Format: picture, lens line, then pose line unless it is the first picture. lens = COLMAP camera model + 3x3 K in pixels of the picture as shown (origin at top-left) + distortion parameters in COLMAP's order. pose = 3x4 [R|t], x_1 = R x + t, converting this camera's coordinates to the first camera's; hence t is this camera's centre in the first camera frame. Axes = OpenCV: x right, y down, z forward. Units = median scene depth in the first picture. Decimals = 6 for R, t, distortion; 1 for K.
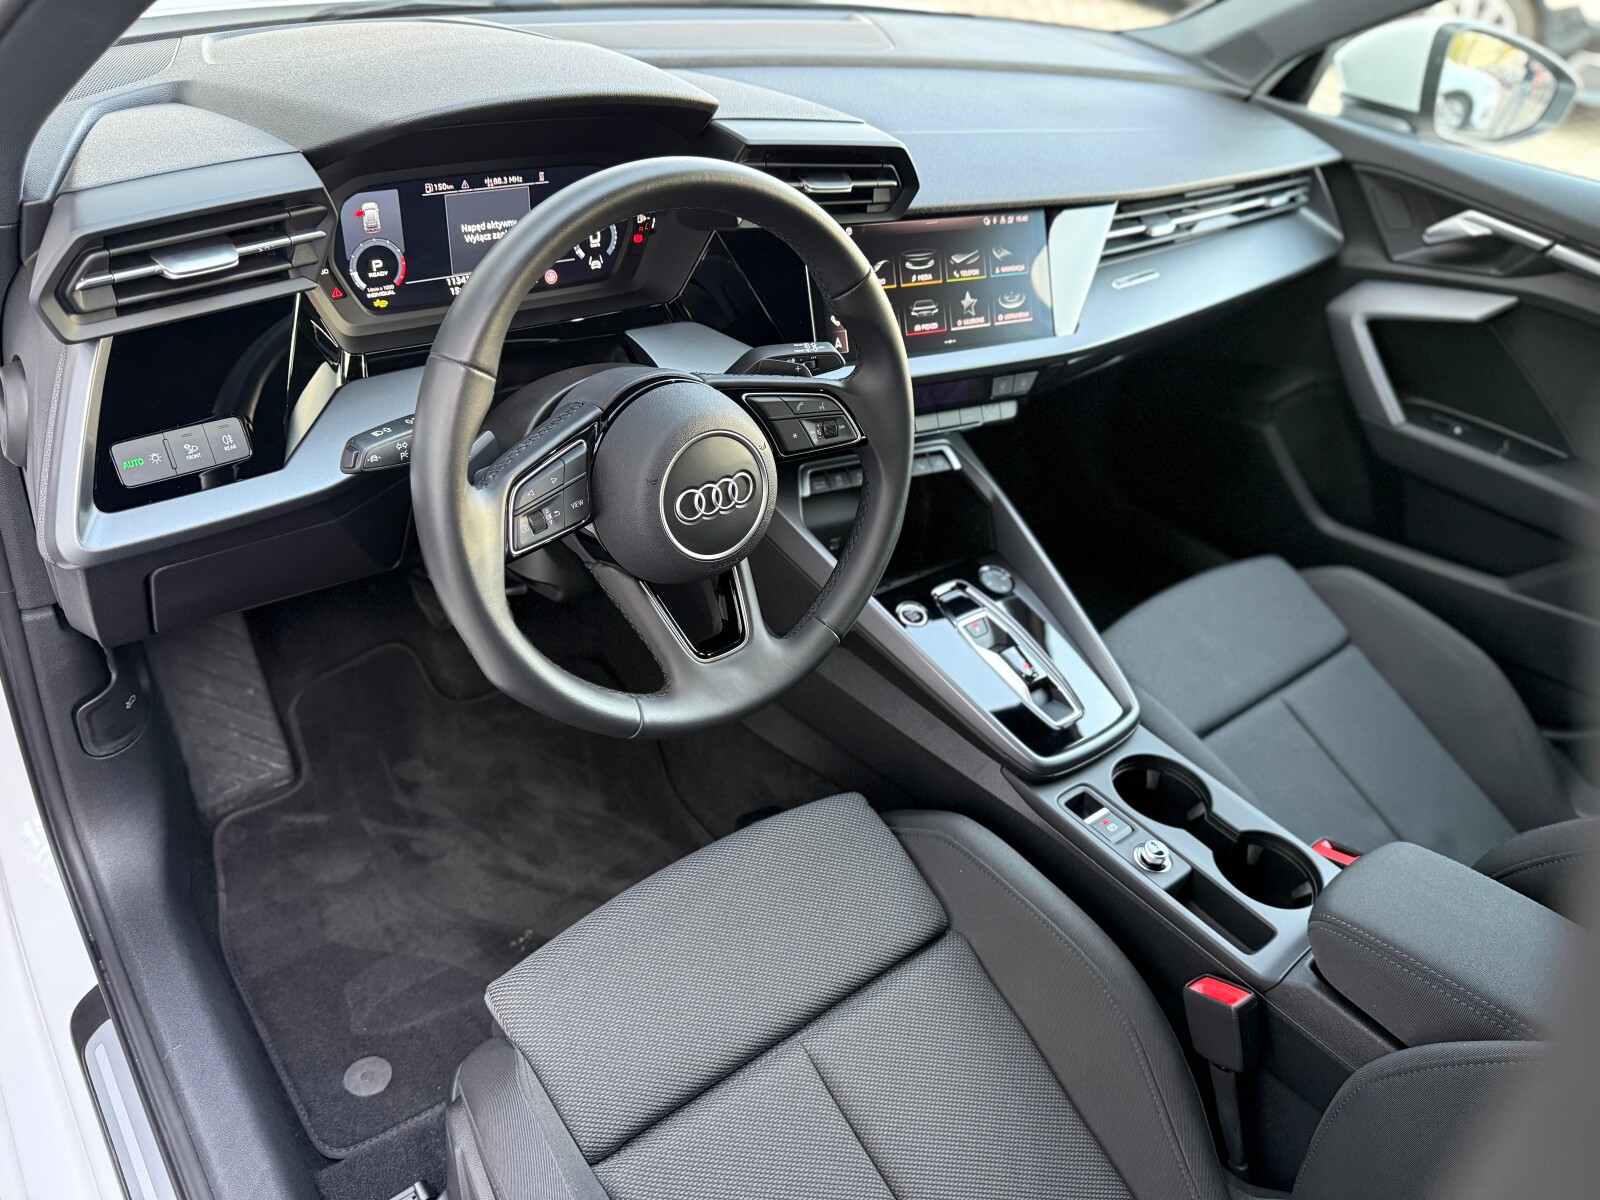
lens RADIAL K [[1154.3, 0, 805.3], [0, 1154.3, 605.0], [0, 0, 1]] dist [0.054136, -0.090526]
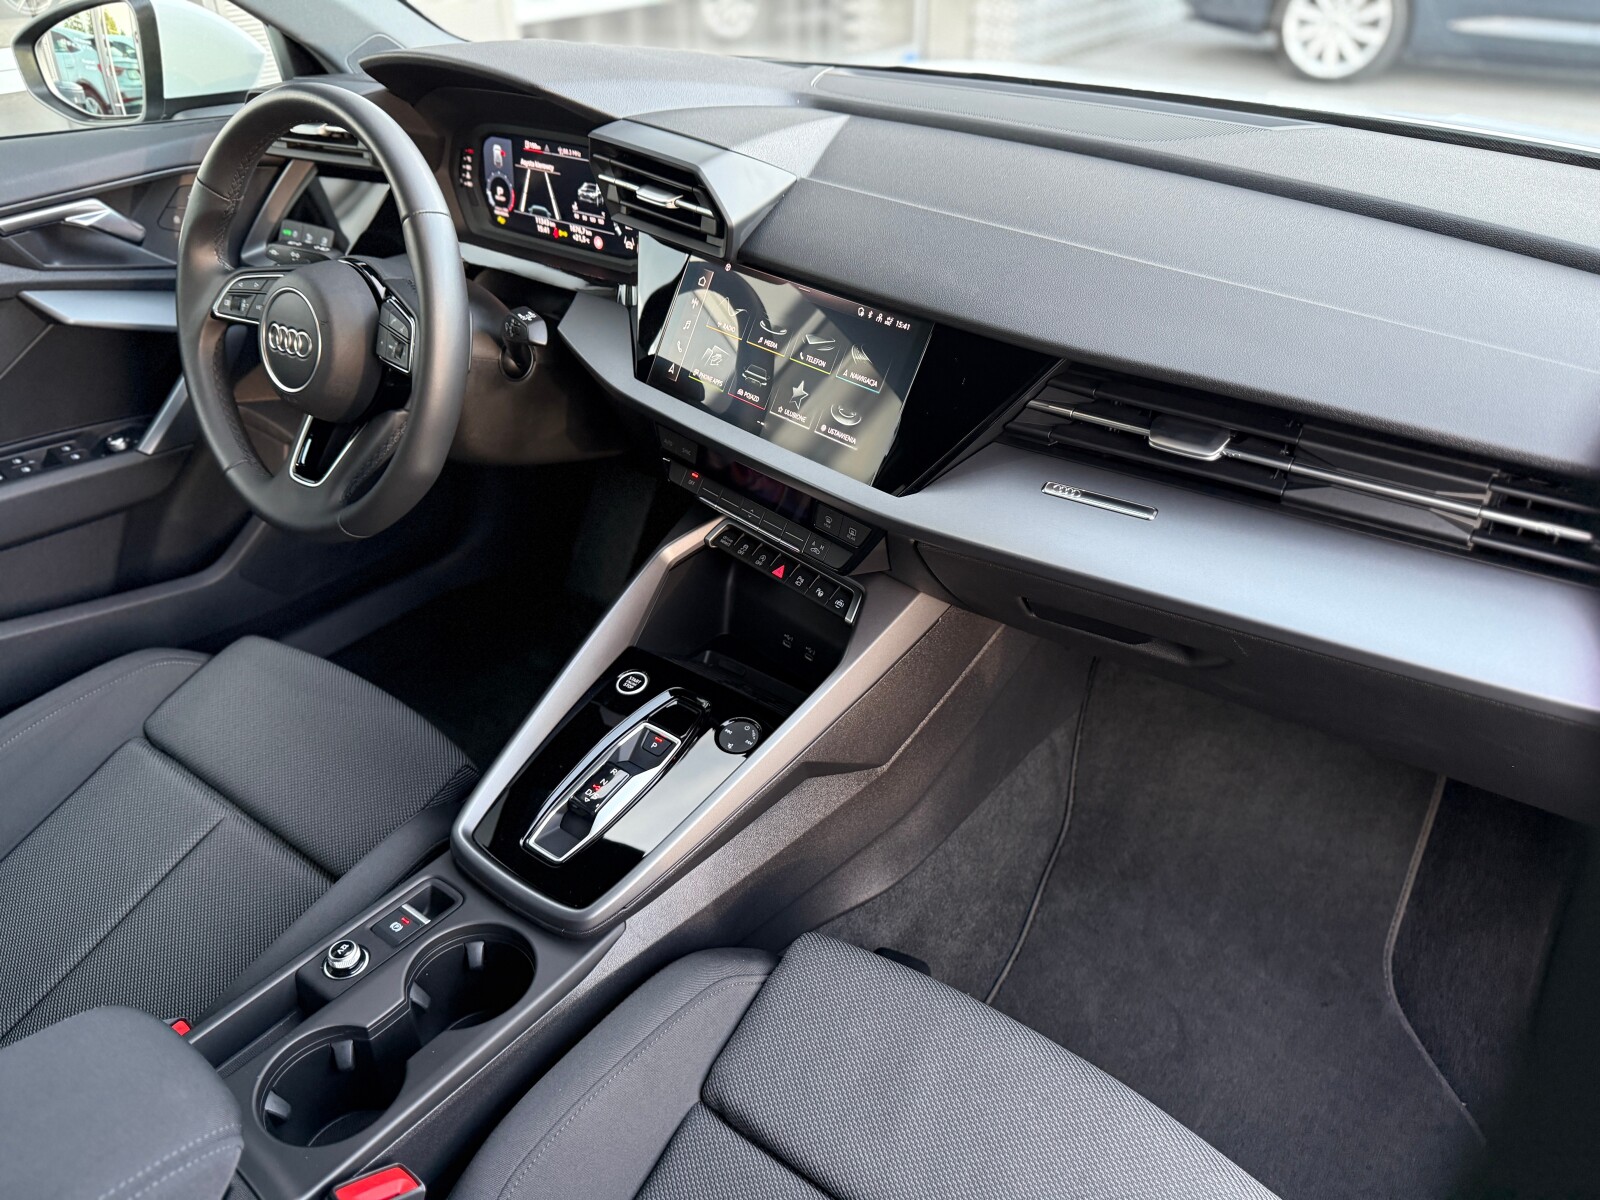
lens RADIAL K [[1154.3, 0, 777.3], [0, 1154.3, 593.6], [0, 0, 1]] dist [0.054136, -0.090526]
pose [[0.232524, 0.410814, -0.881569, 0.970910], [-0.553702, 0.801101, 0.227270, -0.345899], [0.799591, 0.435281, 0.413744, 0.763159]]
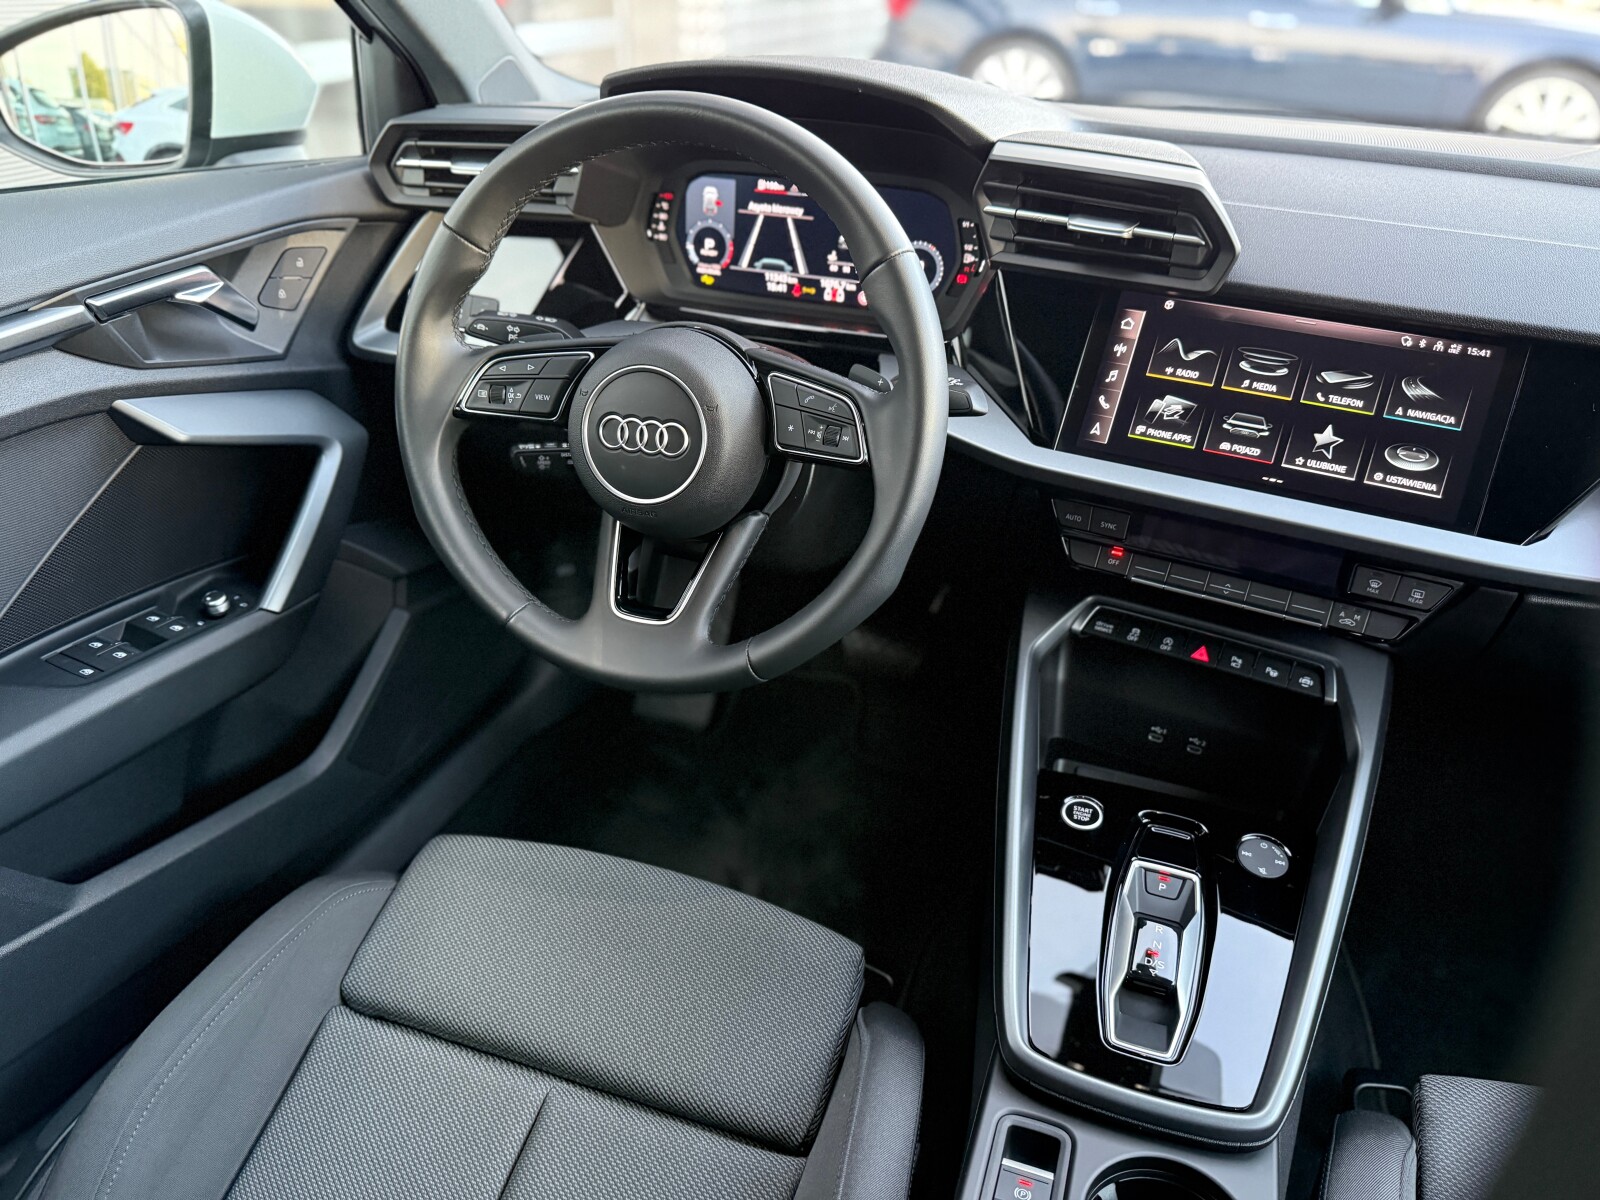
lens RADIAL K [[1154.3, 0, 793.6], [0, 1154.3, 605.1], [0, 0, 1]] dist [0.054136, -0.090526]
pose [[0.523234, 0.312313, -0.792898, 0.594116], [-0.480865, 0.876352, 0.027861, -0.043193], [0.703559, 0.366699, 0.608718, 0.415867]]
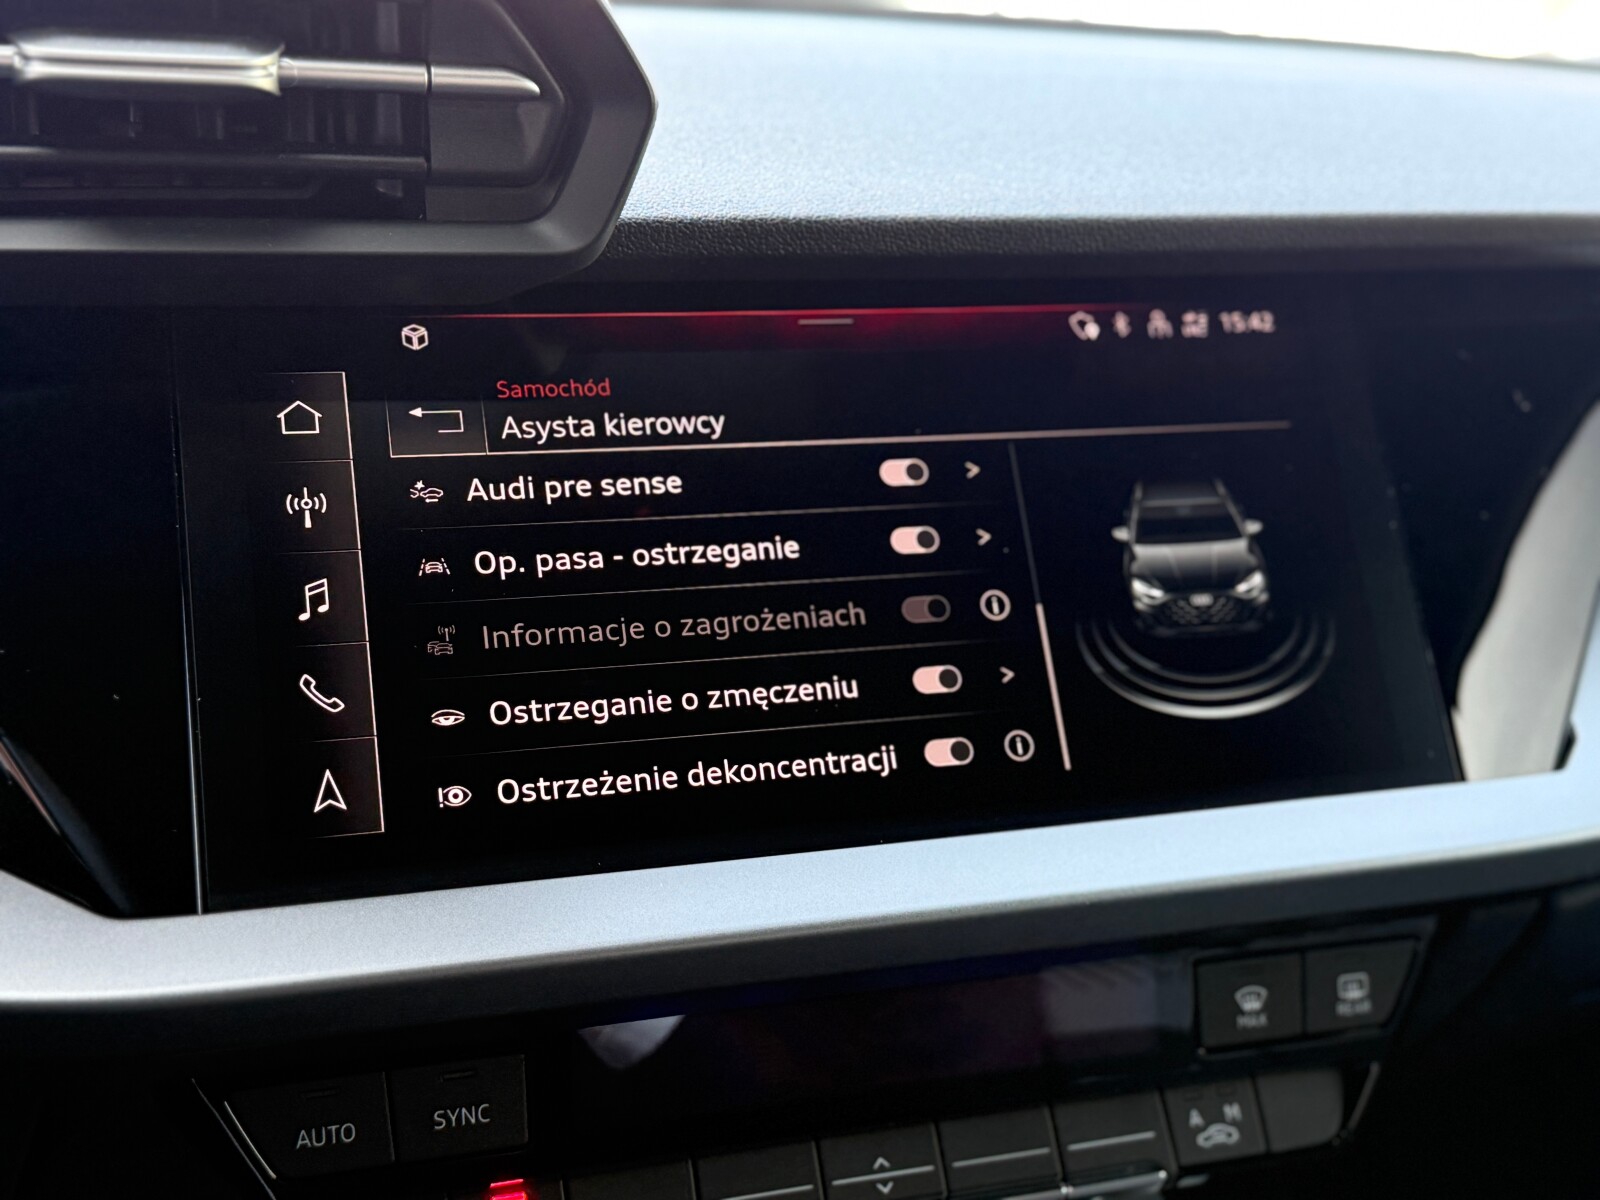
lens RADIAL K [[1982.8, 0, 815.9], [0, 1982.8, 598.8], [0, 0, 1]] dist [0.150569, 0.000000]
pose [[0.975794, -0.059429, -0.210461, 0.197815], [-0.030400, 0.916163, -0.399652, -0.115789], [0.216567, 0.396376, 0.892180, 0.680673]]
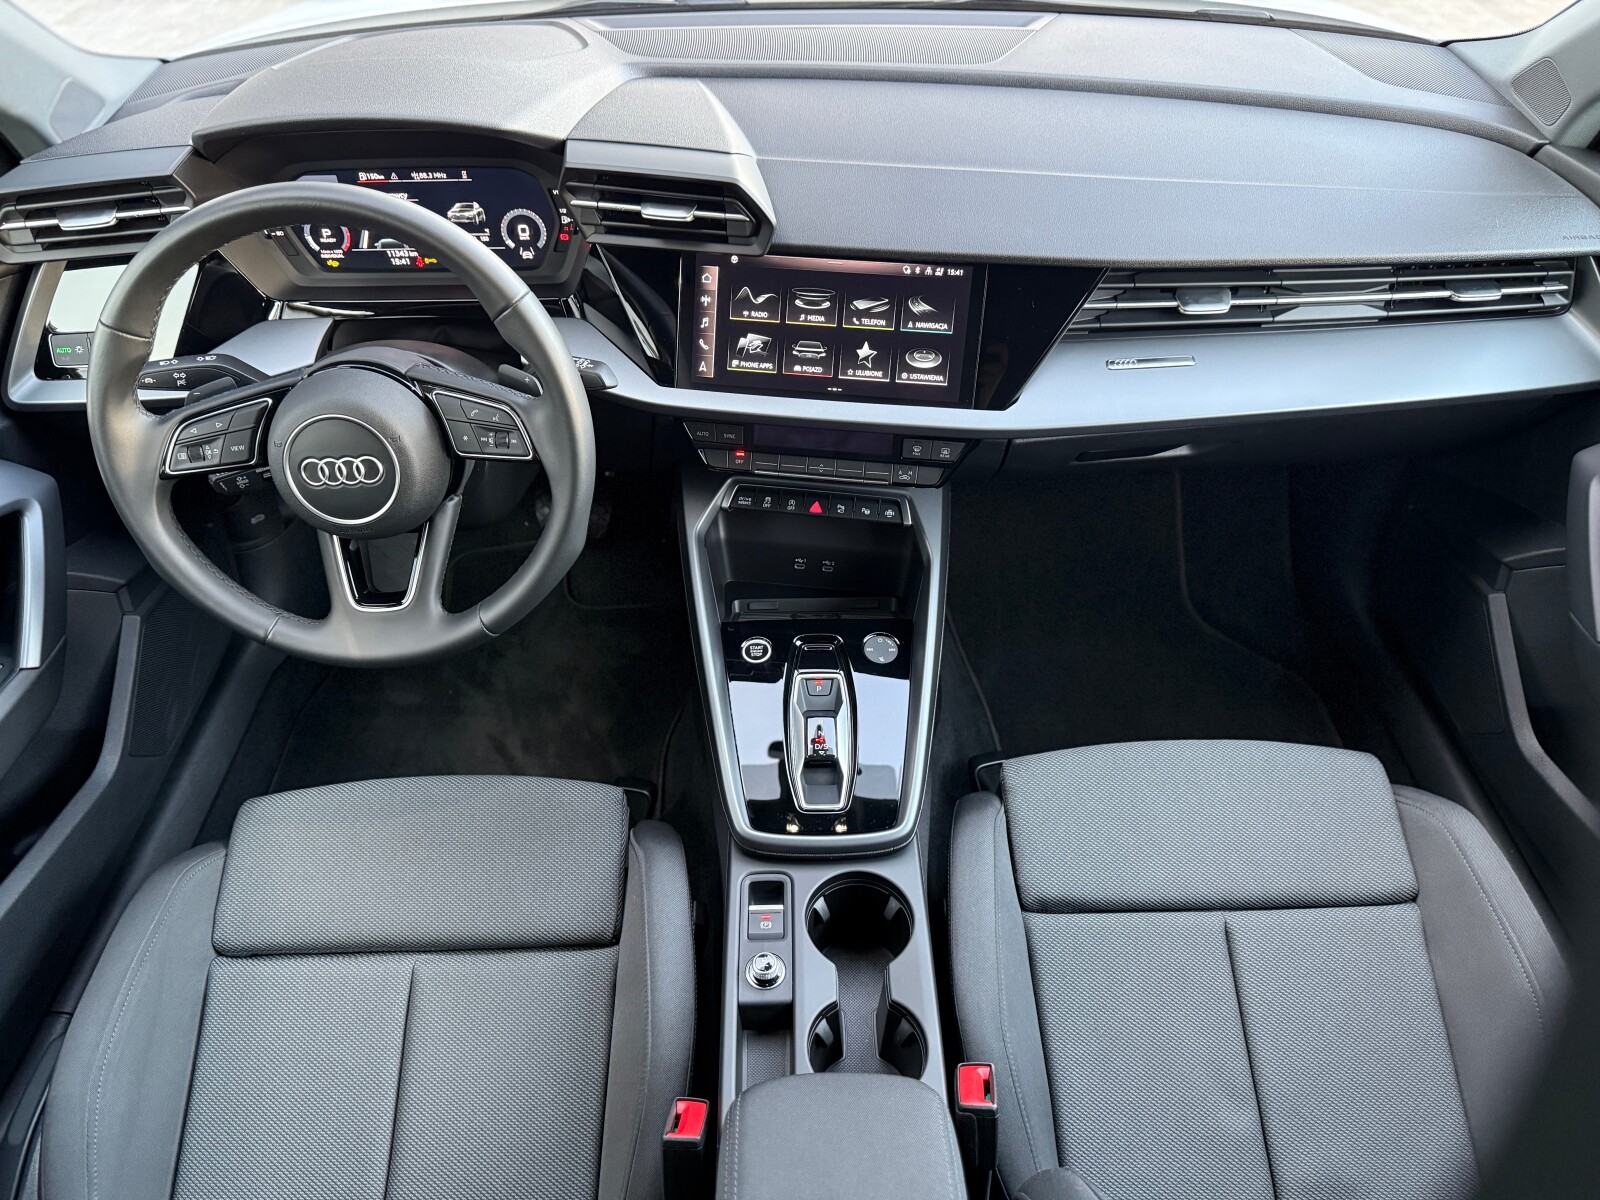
lens RADIAL K [[1154.3, 0, 804.8], [0, 1154.3, 615.8], [0, 0, 1]] dist [0.054136, -0.090526]
pose [[0.781659, 0.312072, -0.540018, 0.718456], [-0.283405, 0.948991, 0.138195, -0.186818], [0.555599, 0.045023, 0.830231, 0.221643]]
